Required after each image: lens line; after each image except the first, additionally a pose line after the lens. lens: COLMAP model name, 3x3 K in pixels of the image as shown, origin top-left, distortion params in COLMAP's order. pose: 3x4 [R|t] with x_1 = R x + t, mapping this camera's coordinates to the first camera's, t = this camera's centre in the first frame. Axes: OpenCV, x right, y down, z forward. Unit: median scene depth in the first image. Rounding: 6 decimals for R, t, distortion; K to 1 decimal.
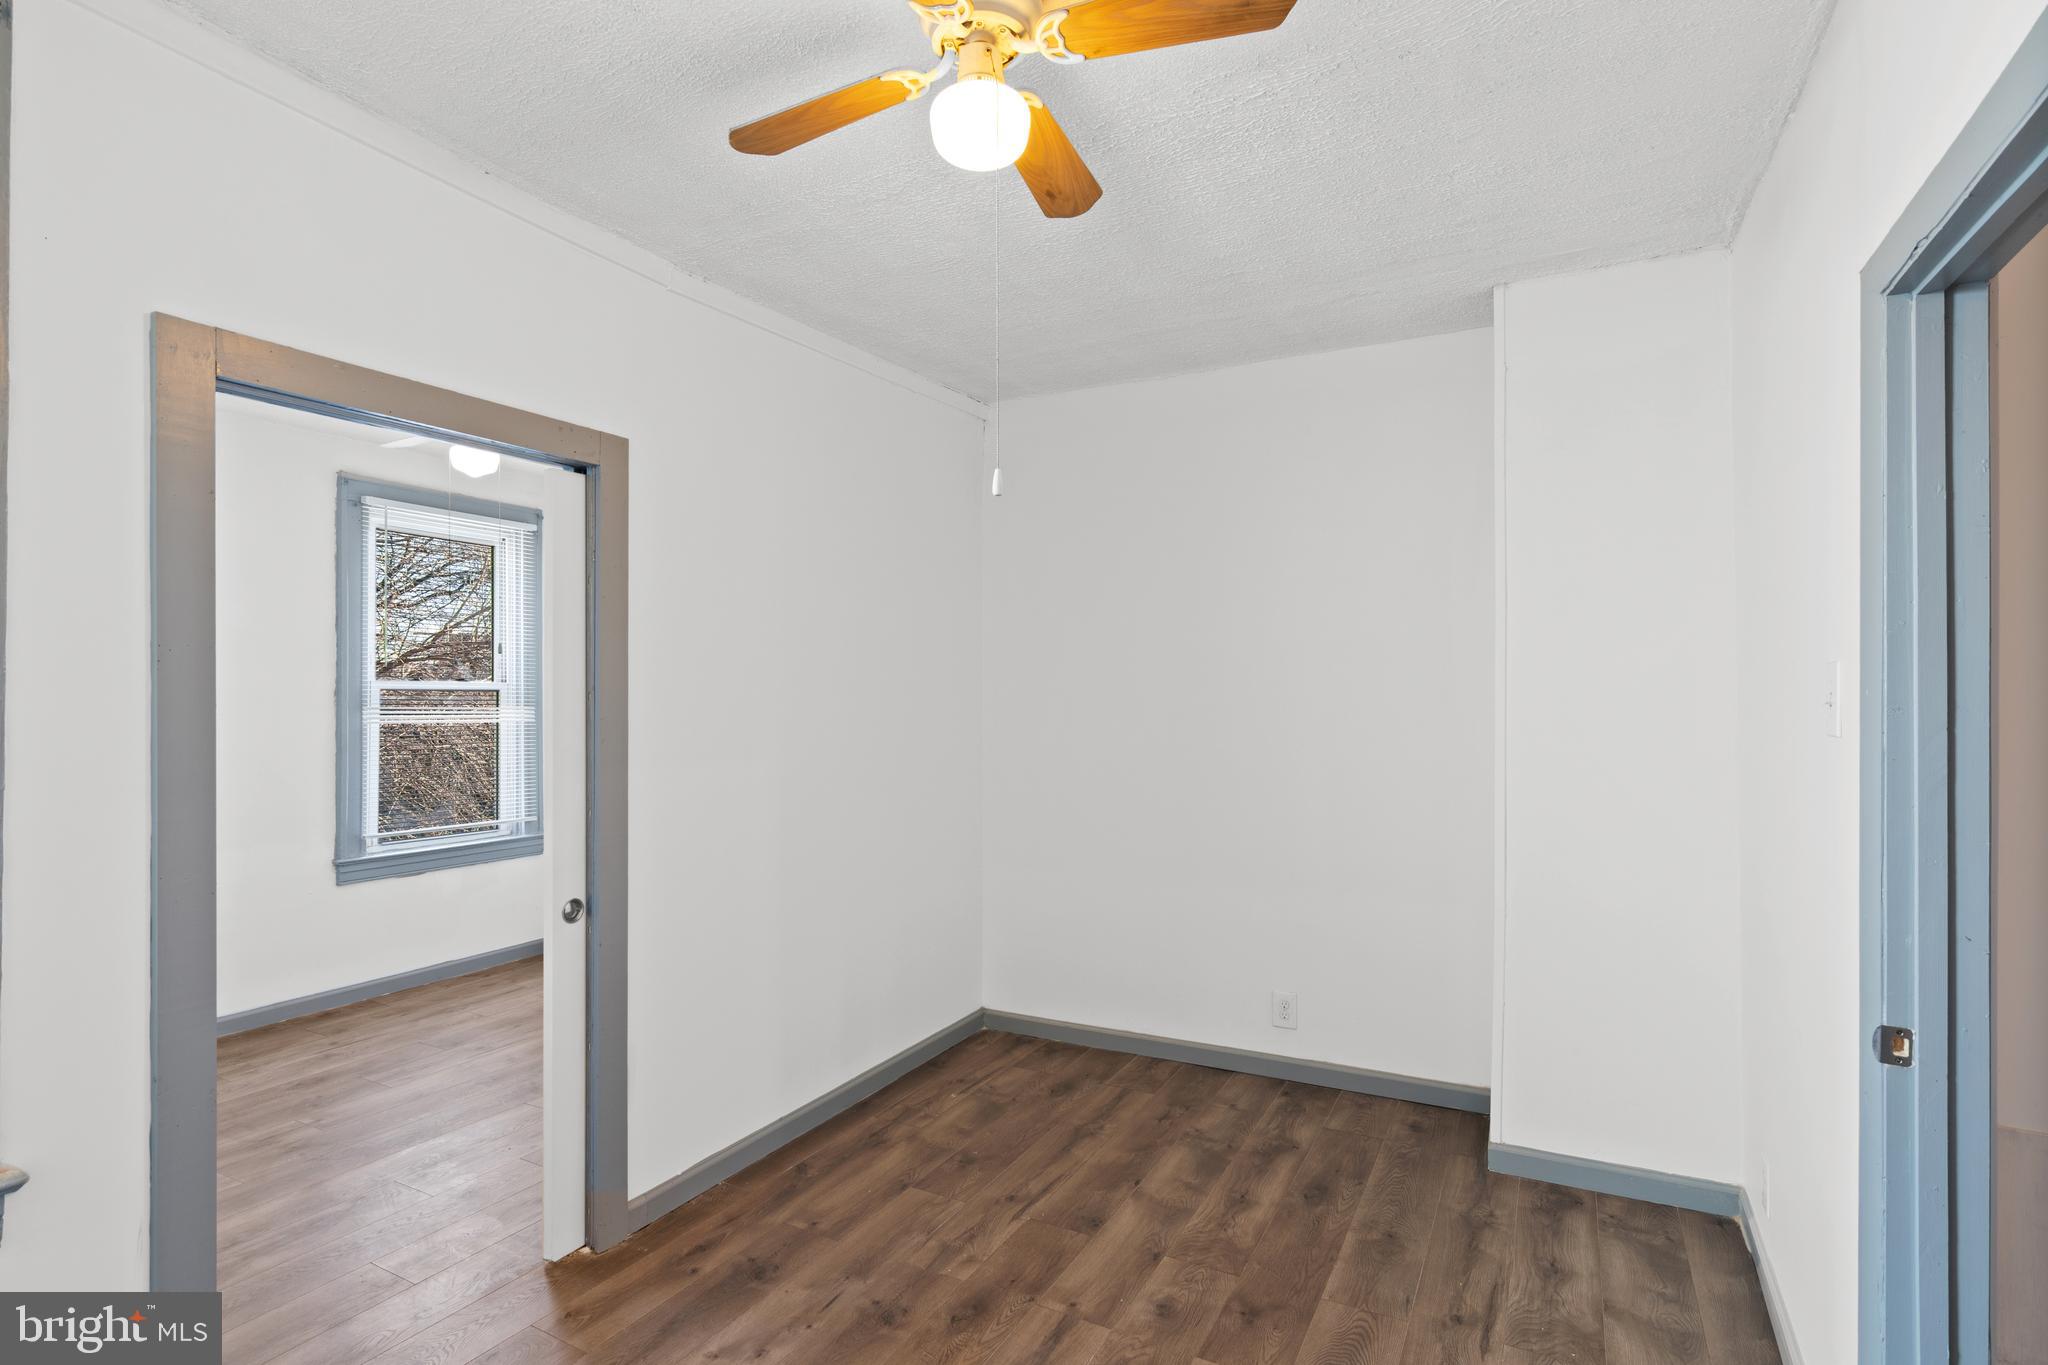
lens RADIAL K [[1005.6, 0, 1006.6], [0, 1005.6, 687.6], [0, 0, 1]] dist [-0.003394, 0.001618]
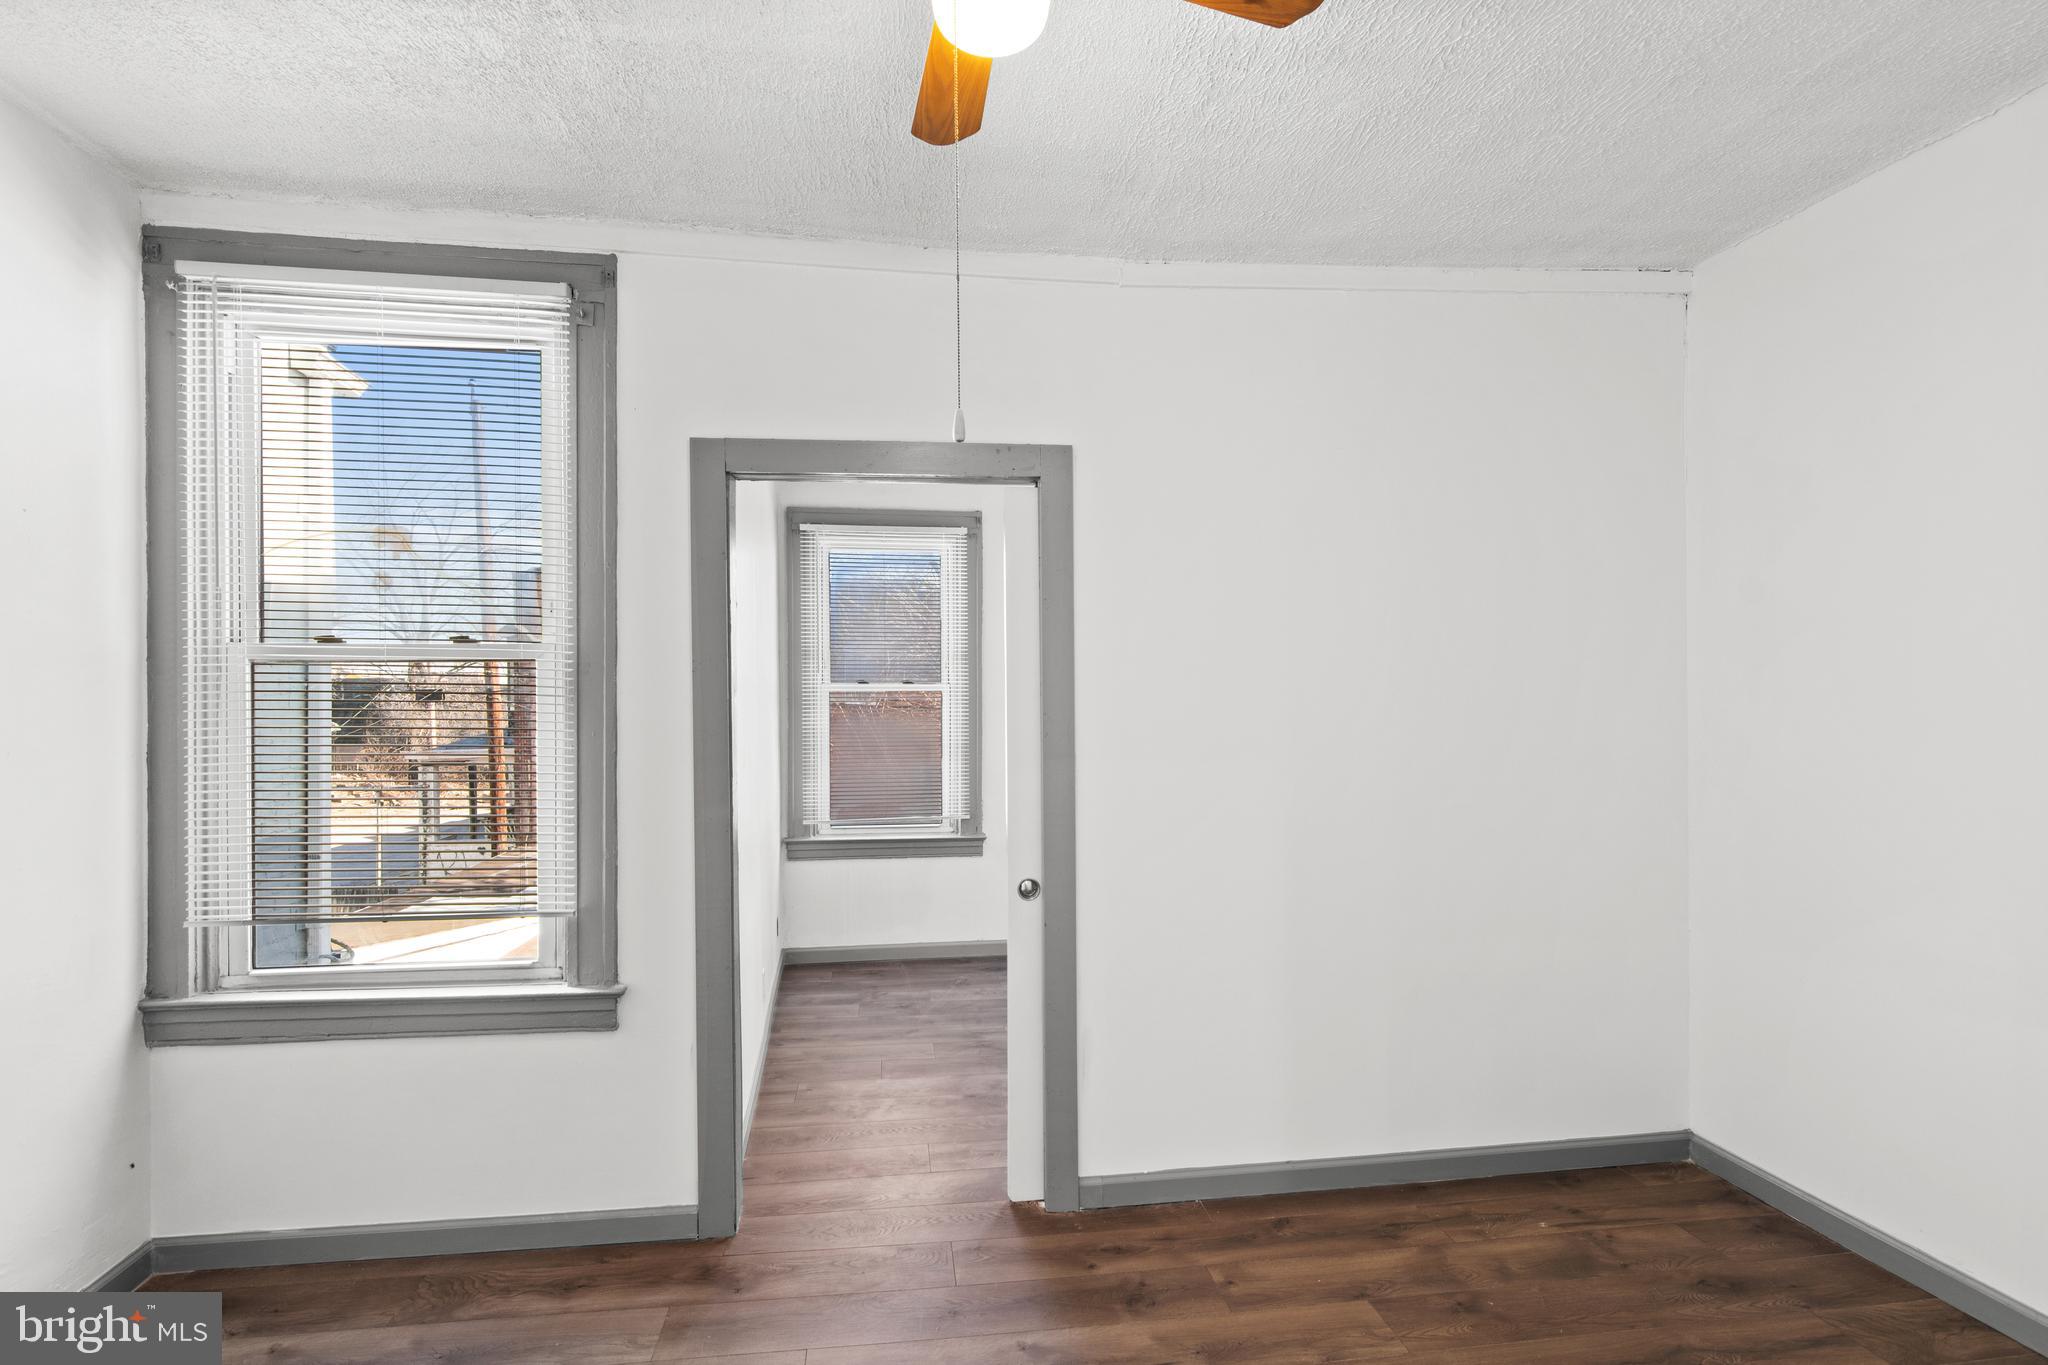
lens RADIAL K [[1005.6, 0, 1016.8], [0, 1005.6, 691.8], [0, 0, 1]] dist [-0.003394, 0.001618]
pose [[0.591788, -0.003852, -0.806084, 0.379852], [0.013516, 0.999895, 0.005145, 0.001125], [0.805980, -0.013940, 0.591779, 0.296549]]
